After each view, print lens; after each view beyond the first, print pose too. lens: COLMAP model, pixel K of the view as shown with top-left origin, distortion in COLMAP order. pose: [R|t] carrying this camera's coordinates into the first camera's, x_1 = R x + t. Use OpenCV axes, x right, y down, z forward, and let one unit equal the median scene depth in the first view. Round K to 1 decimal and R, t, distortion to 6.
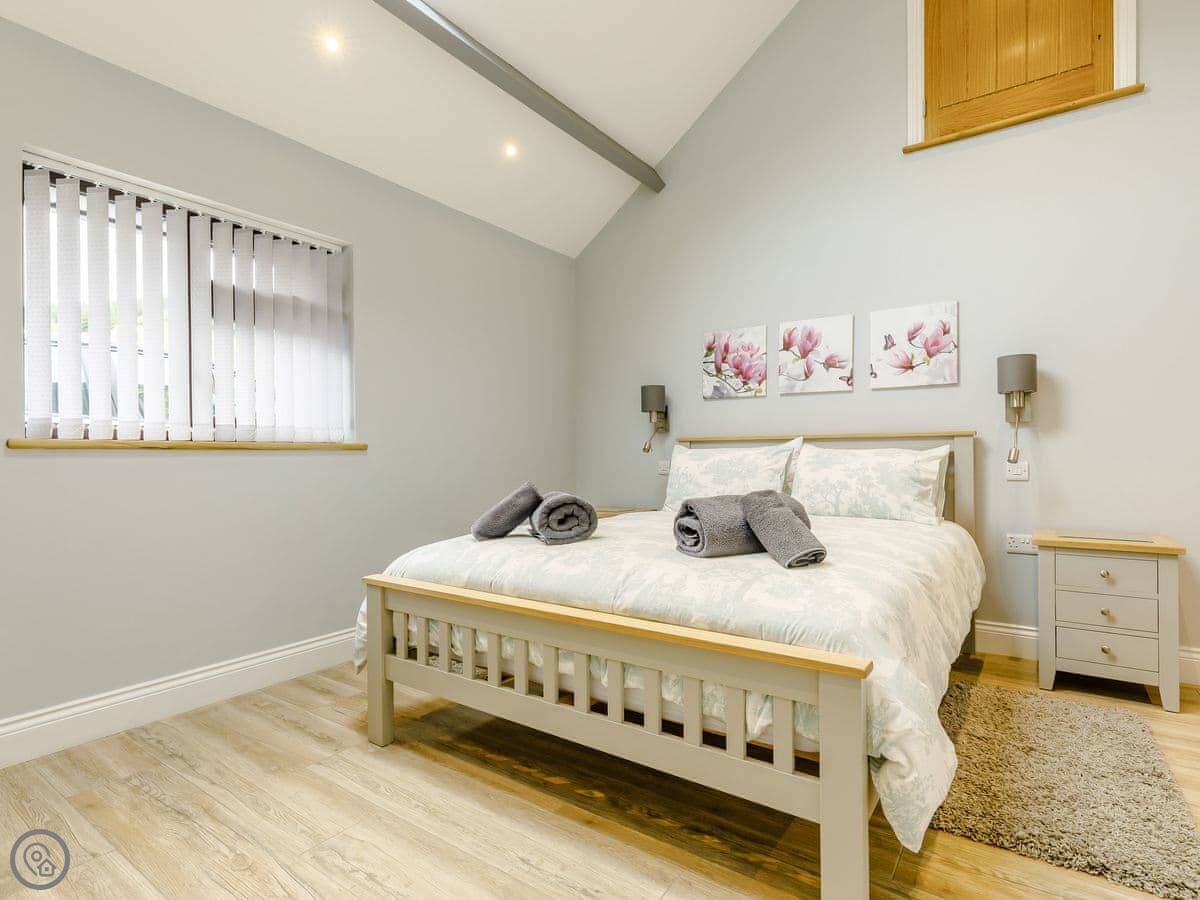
lens RADIAL K [[603.1, 0, 602.1], [0, 603.1, 457.4], [0, 0, 1]] dist [0.004287, 0.000562]
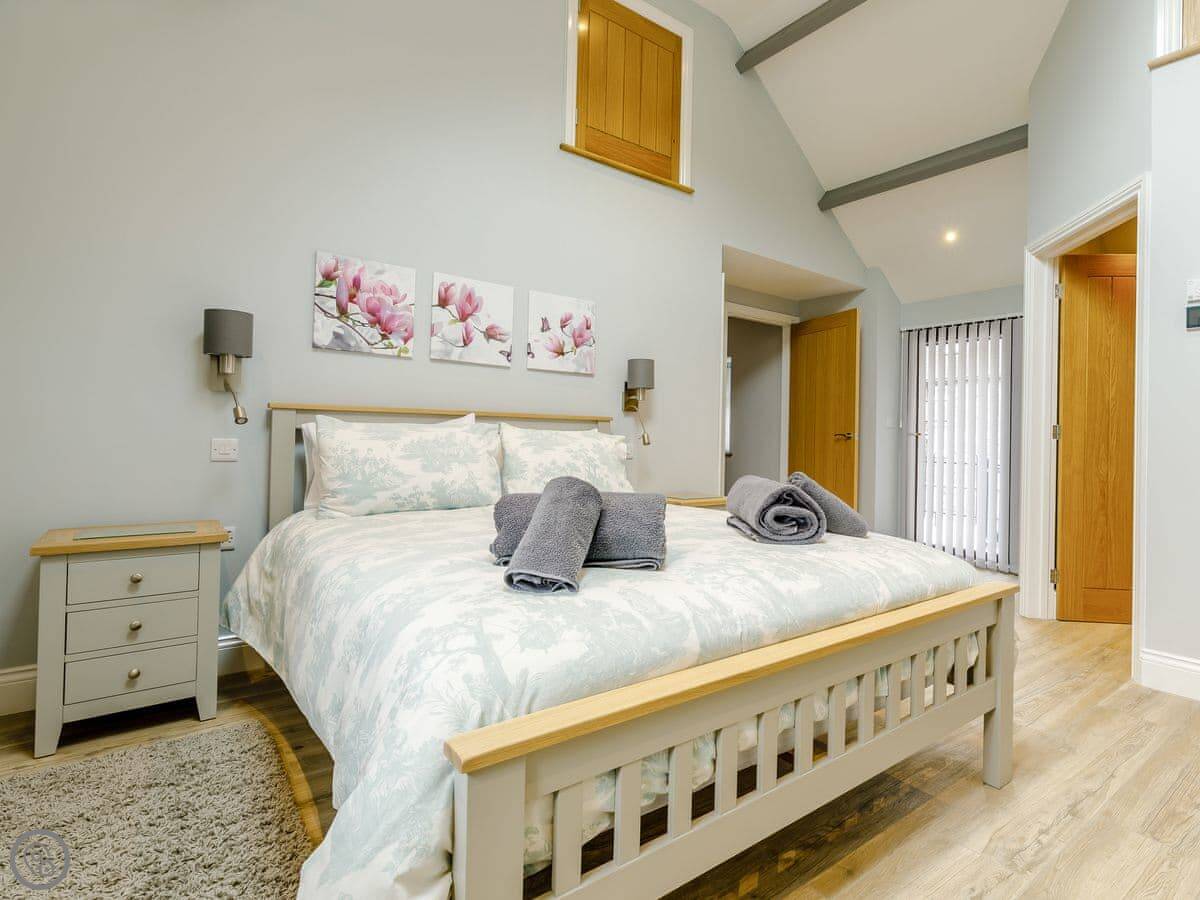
lens RADIAL K [[651.3, 0, 609.5], [0, 651.3, 438.0], [0, 0, 1]] dist [-0.016805, -0.001806]
pose [[0.285105, 0.014861, 0.958381, -0.493056], [-0.016647, 0.999806, -0.010551, 0.007502], [-0.958352, -0.012946, 0.285297, 0.537084]]
